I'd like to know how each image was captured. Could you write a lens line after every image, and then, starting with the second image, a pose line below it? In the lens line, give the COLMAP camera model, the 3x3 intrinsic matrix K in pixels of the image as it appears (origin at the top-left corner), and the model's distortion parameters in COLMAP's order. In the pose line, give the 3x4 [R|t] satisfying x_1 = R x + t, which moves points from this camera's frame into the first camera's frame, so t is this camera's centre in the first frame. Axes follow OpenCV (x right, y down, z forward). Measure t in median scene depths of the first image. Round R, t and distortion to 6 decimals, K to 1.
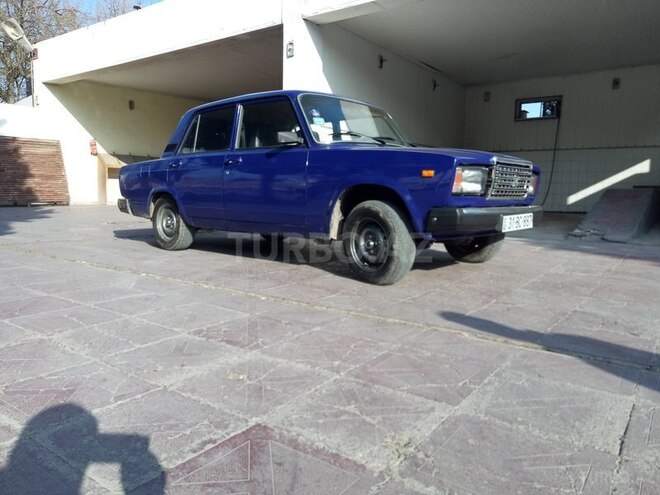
lens RADIAL K [[483.1, 0, 330.0], [0, 483.1, 247.5], [0, 0, 1]] dist [0.001013, 0.000062]
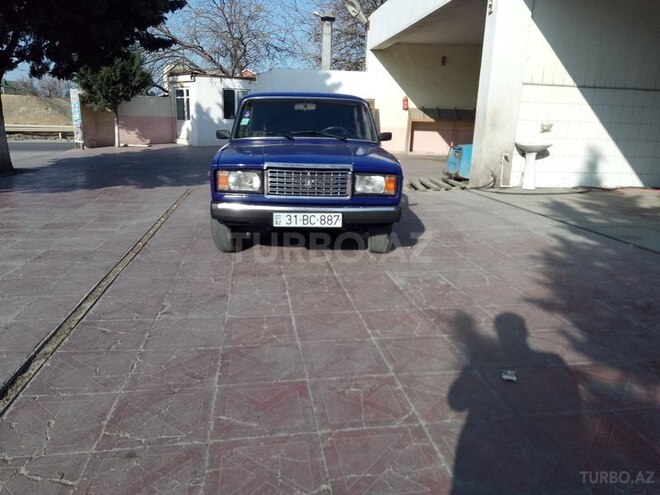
lens RADIAL K [[483.1, 0, 330.0], [0, 483.1, 247.5], [0, 0, 1]] dist [0.001013, 0.000062]
pose [[0.709265, 0.183140, -0.680737, 0.250245], [-0.103030, 0.982225, 0.156901, -0.035742], [0.697372, -0.041148, 0.715527, 0.048856]]
